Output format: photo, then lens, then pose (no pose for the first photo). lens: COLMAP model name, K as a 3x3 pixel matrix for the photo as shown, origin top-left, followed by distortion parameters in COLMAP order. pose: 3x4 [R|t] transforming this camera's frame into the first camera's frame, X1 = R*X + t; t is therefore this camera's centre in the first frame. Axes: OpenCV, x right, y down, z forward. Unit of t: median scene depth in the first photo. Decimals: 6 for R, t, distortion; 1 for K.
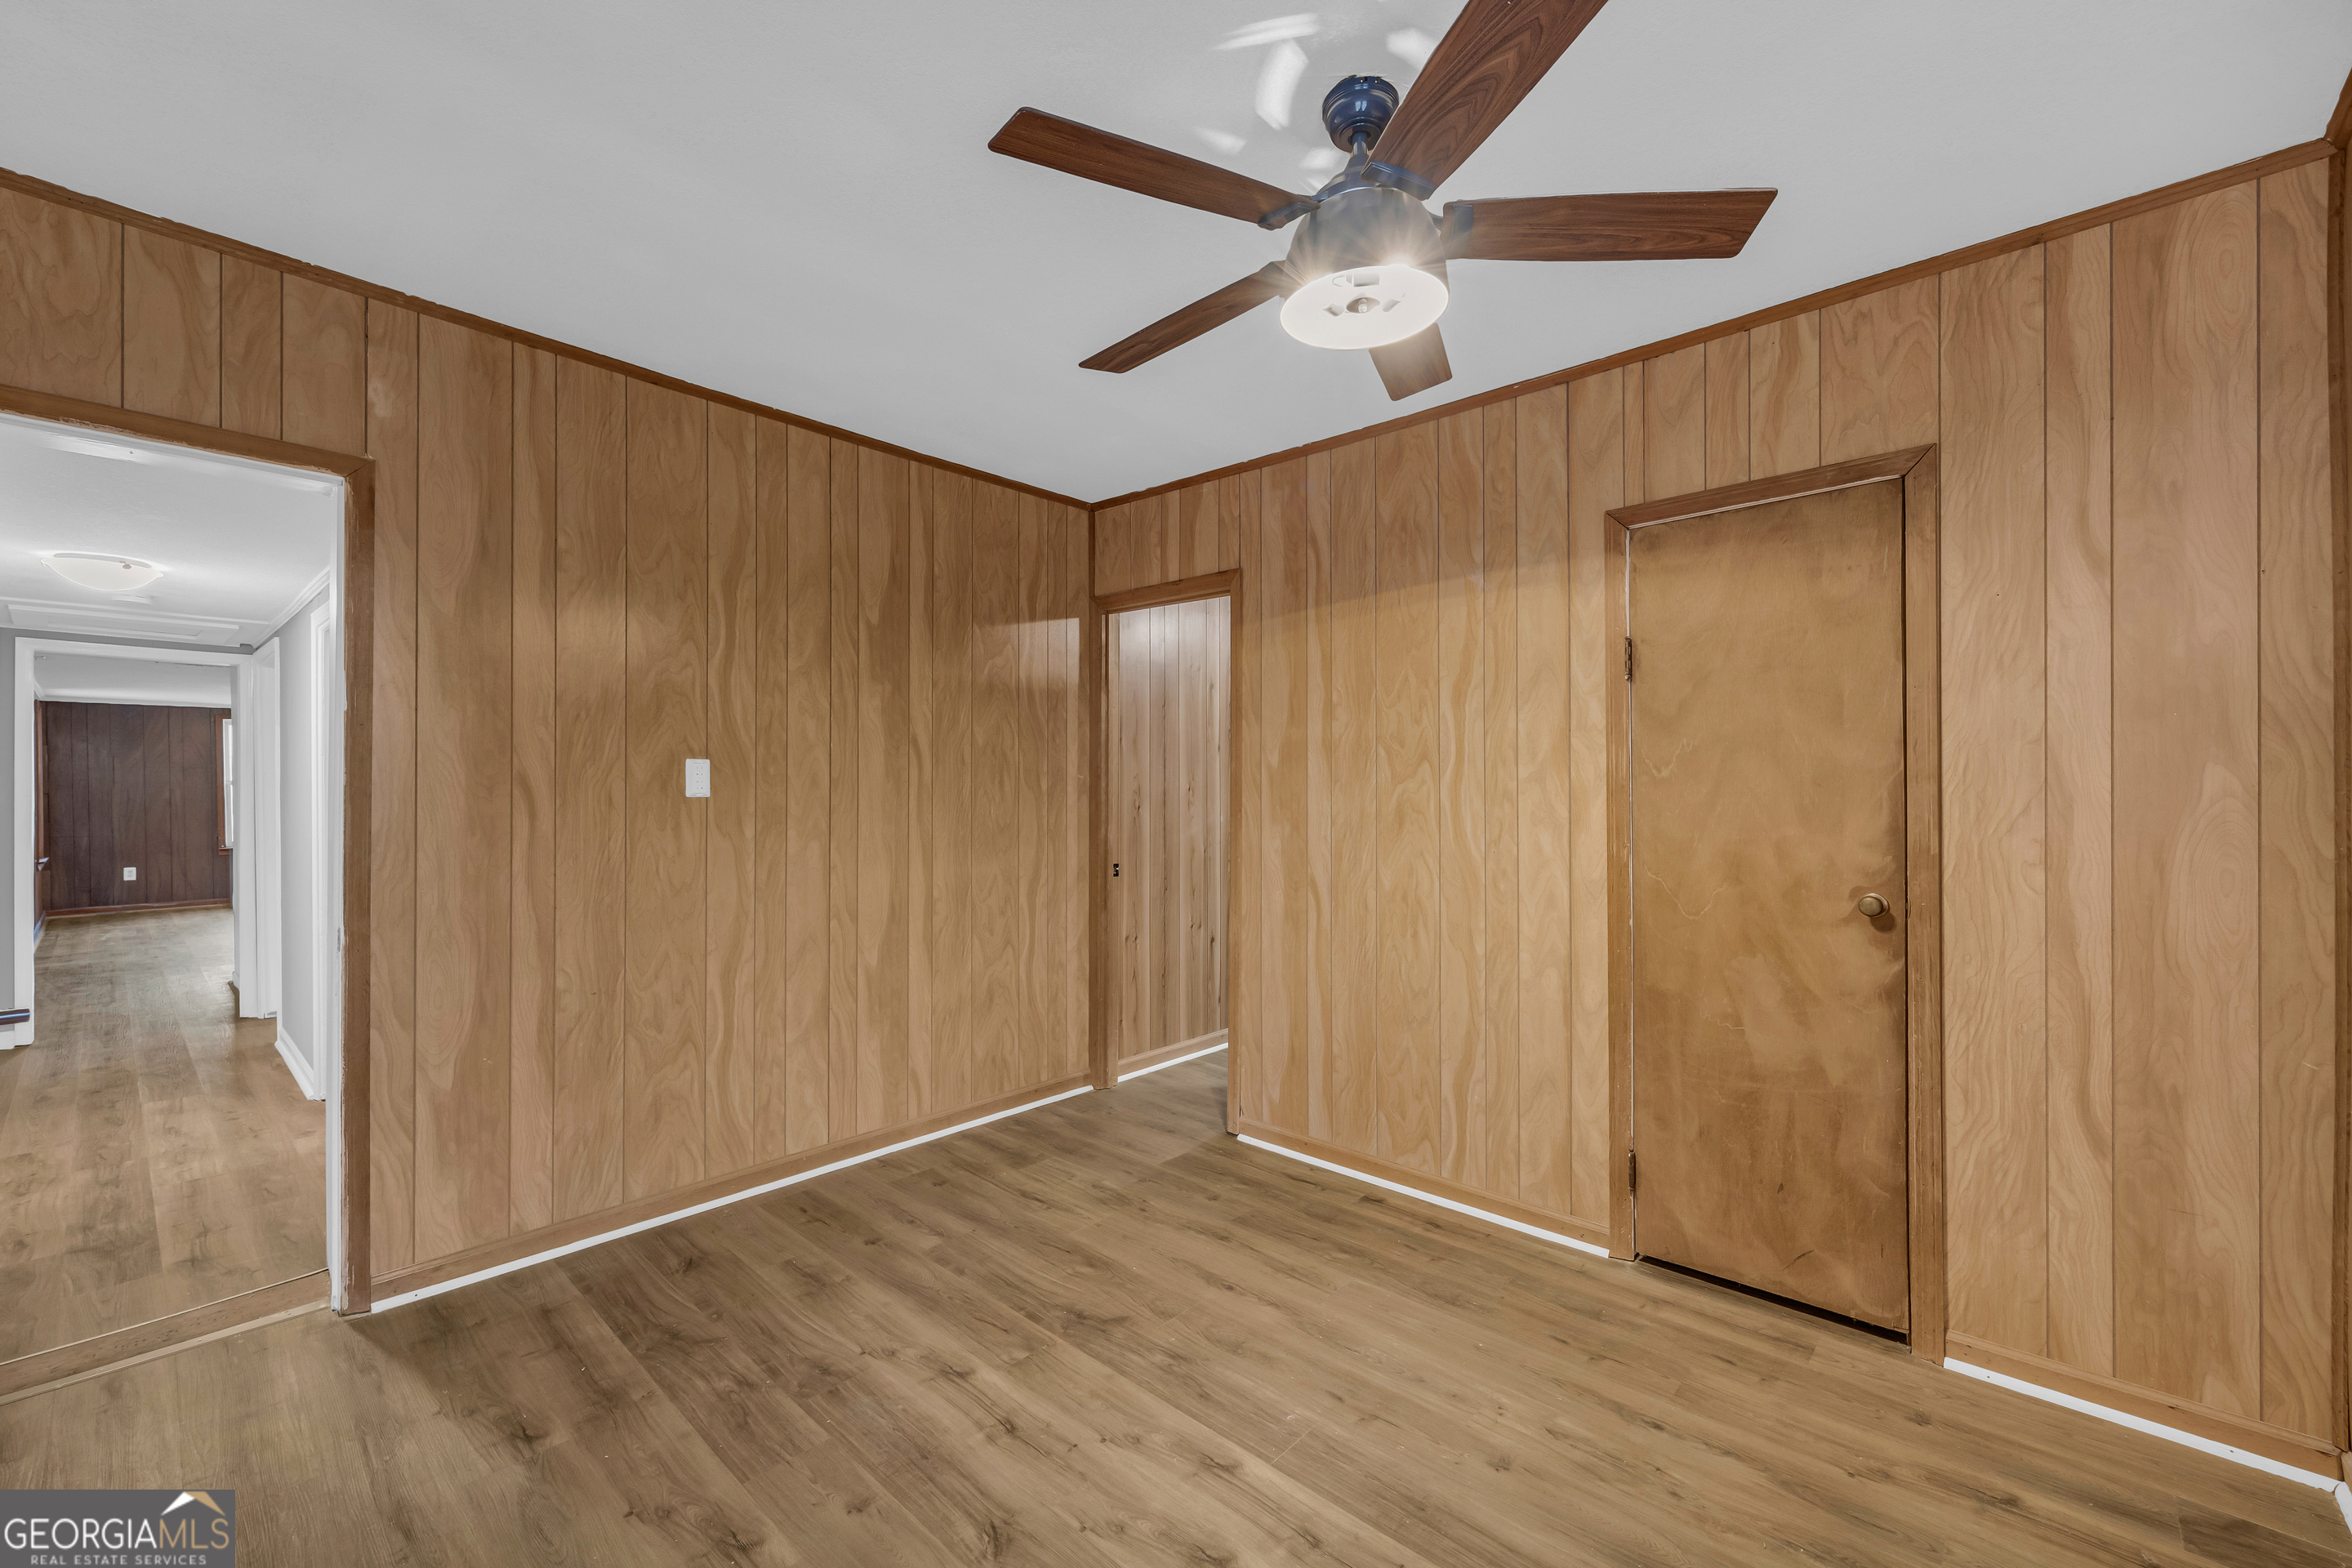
lens RADIAL K [[950.0, 0, 1187.7], [0, 950.0, 788.9], [0, 0, 1]] dist [-0.007253, 0.000290]
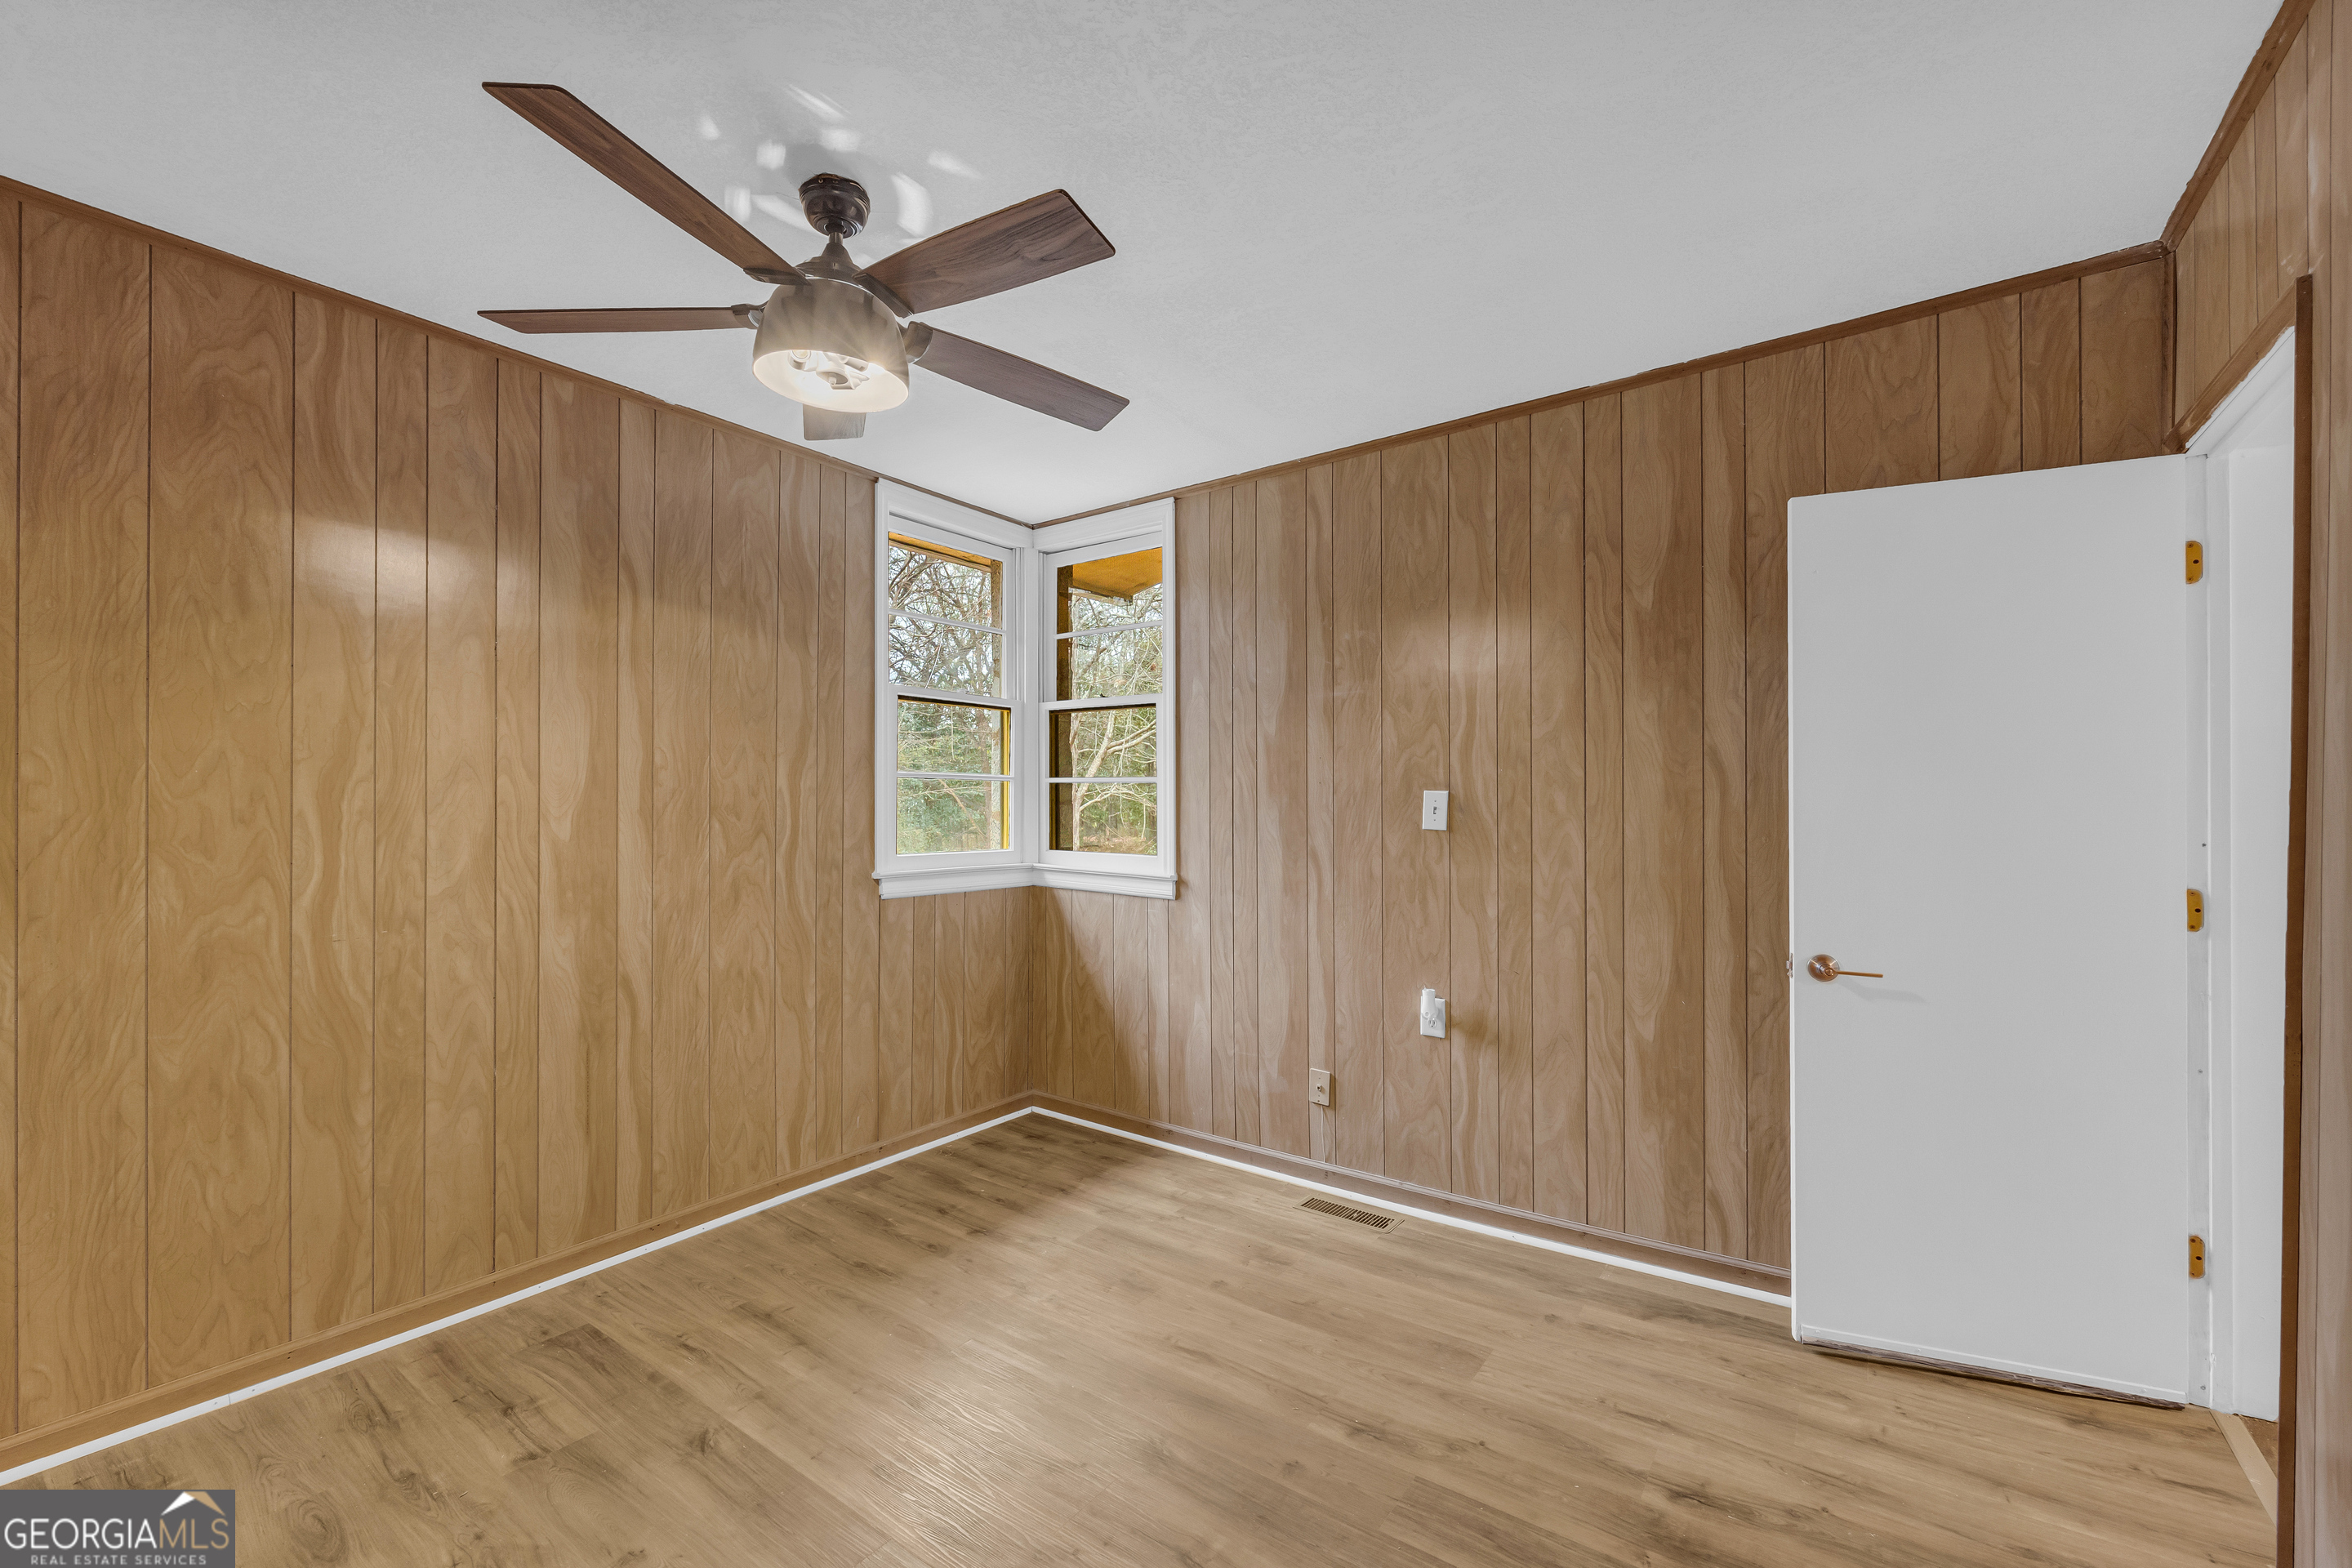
lens RADIAL K [[950.0, 0, 1168.8], [0, 950.0, 806.2], [0, 0, 1]] dist [-0.007253, 0.000290]
pose [[-0.994838, -0.003393, -0.101424, -0.056928], [-0.003368, 0.999994, -0.000416, -0.002707], [0.101424, -0.000073, -0.994843, 1.275459]]
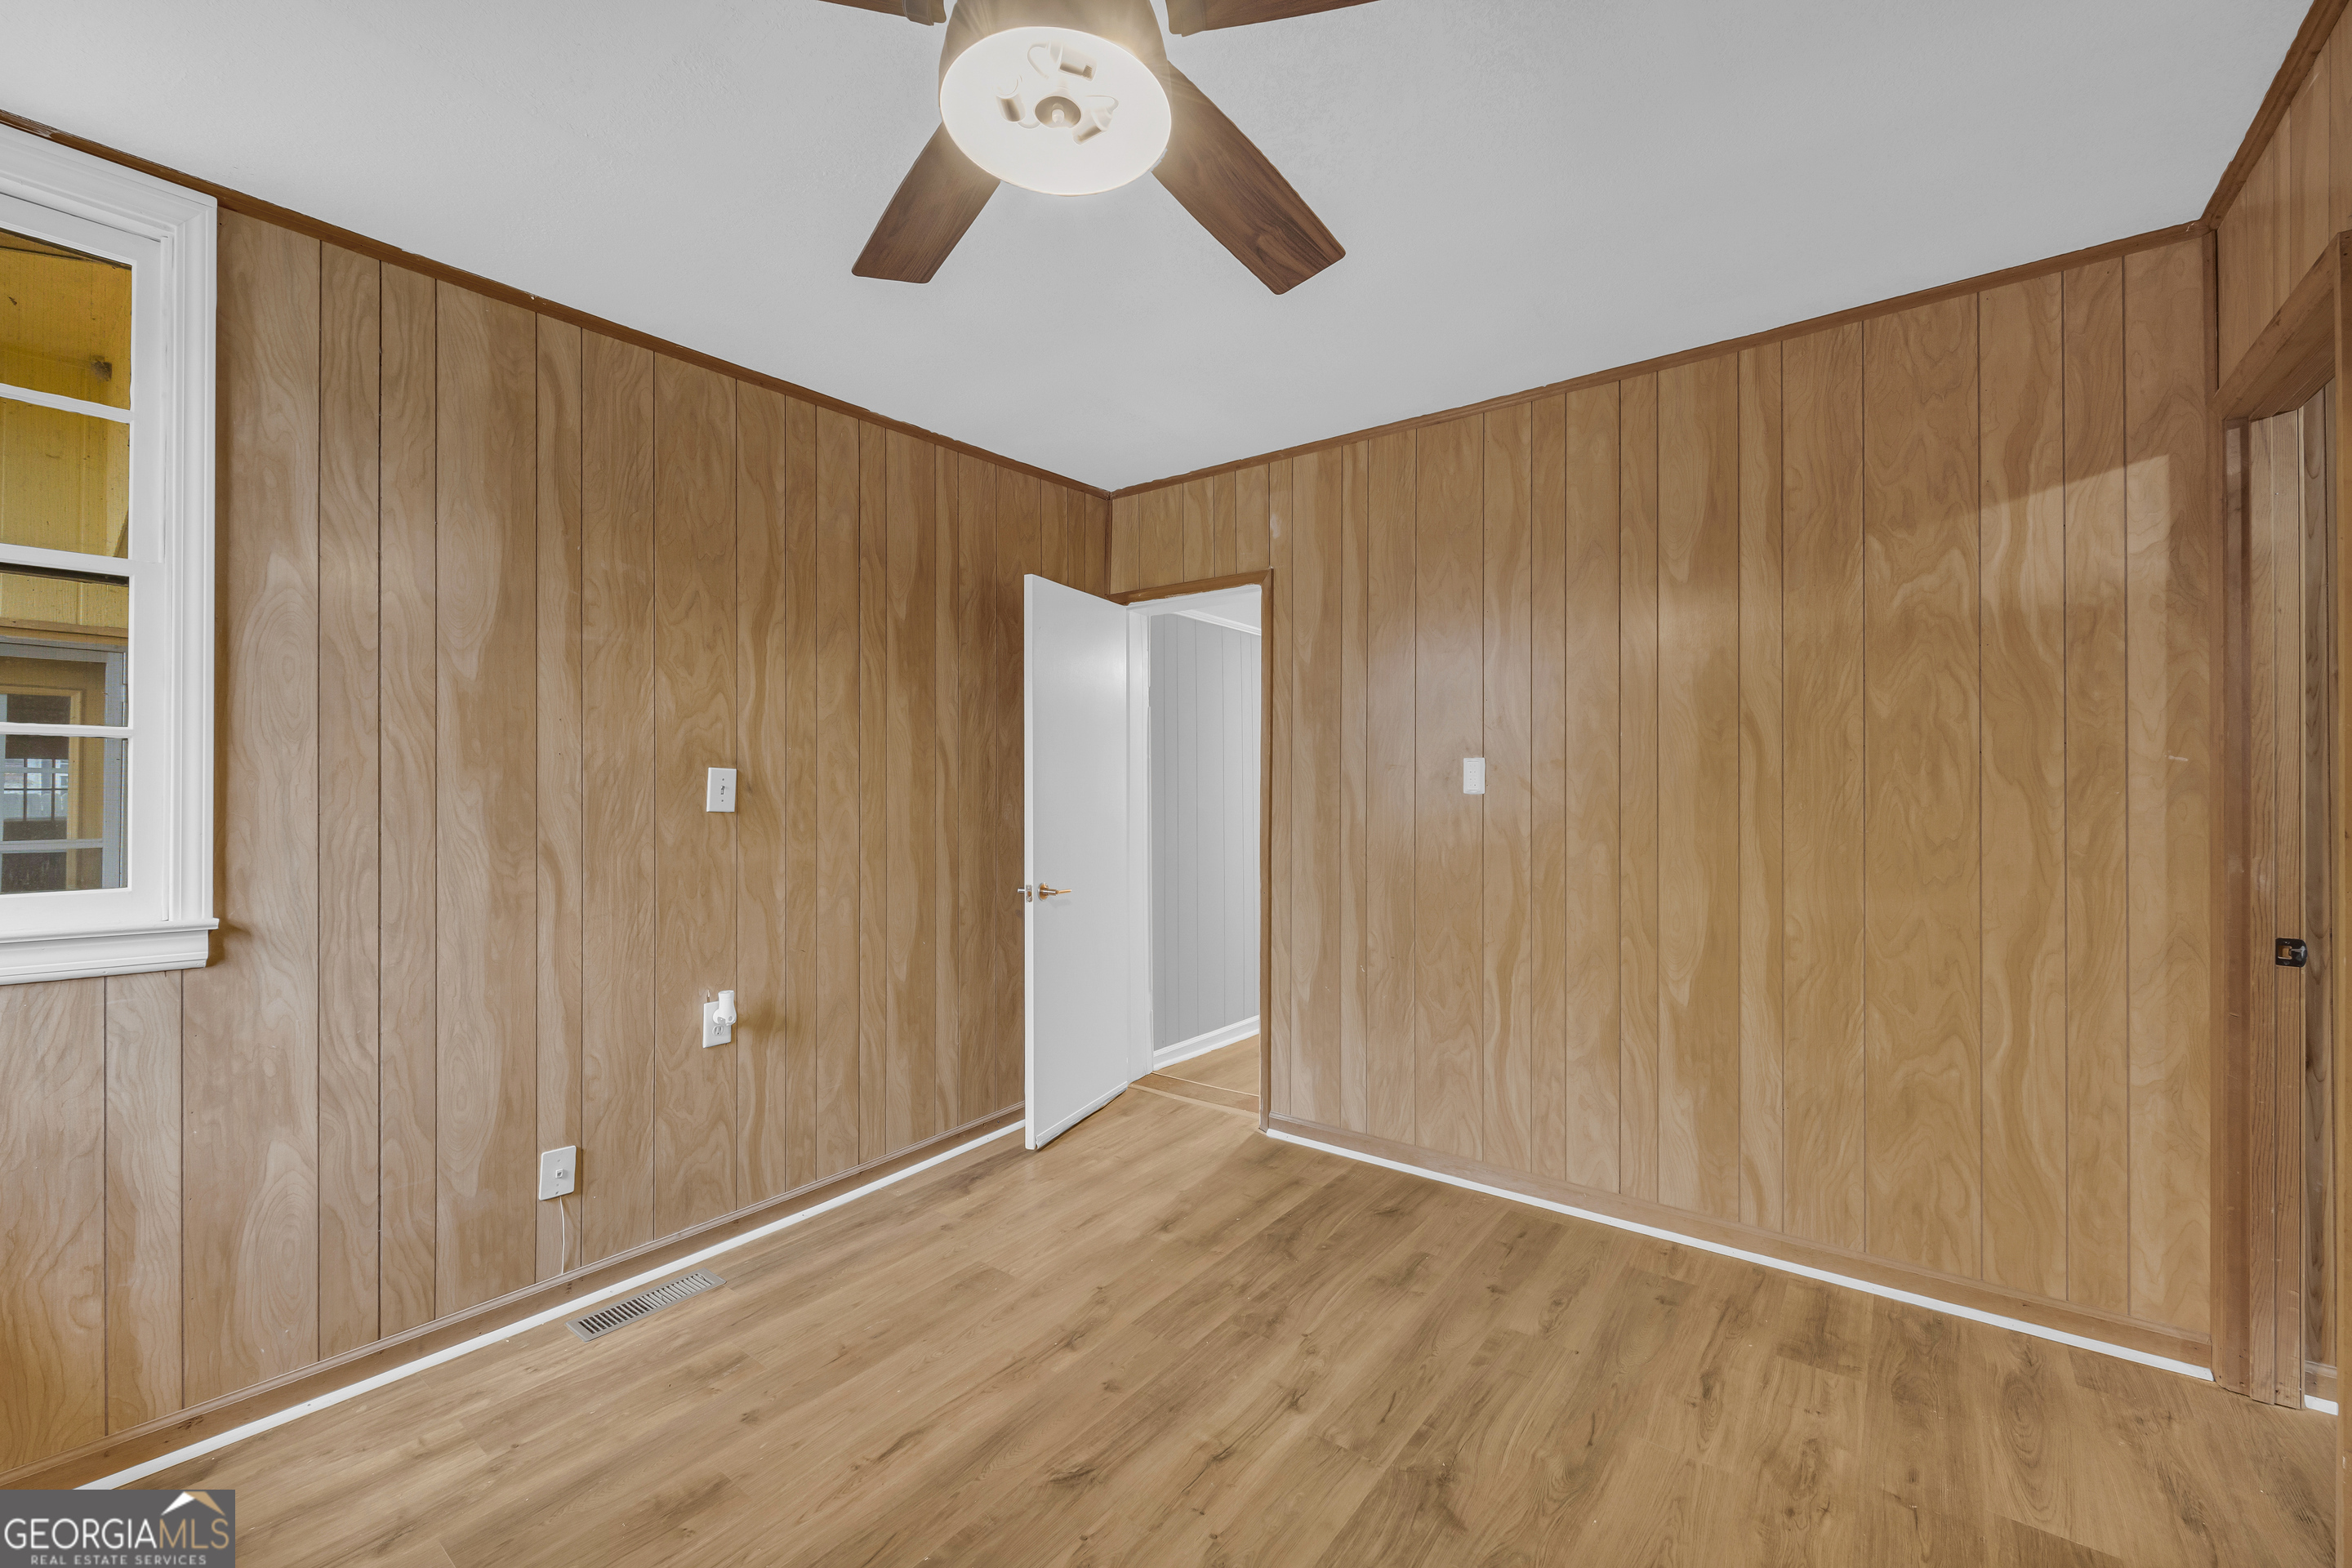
lens RADIAL K [[950.0, 0, 1168.3], [0, 950.0, 776.9], [0, 0, 1]] dist [-0.007253, 0.000290]
pose [[0.068594, -0.010993, -0.997584, 0.530554], [0.004647, 0.999932, -0.010699, -0.000431], [0.997634, -0.003902, 0.068640, 0.610877]]
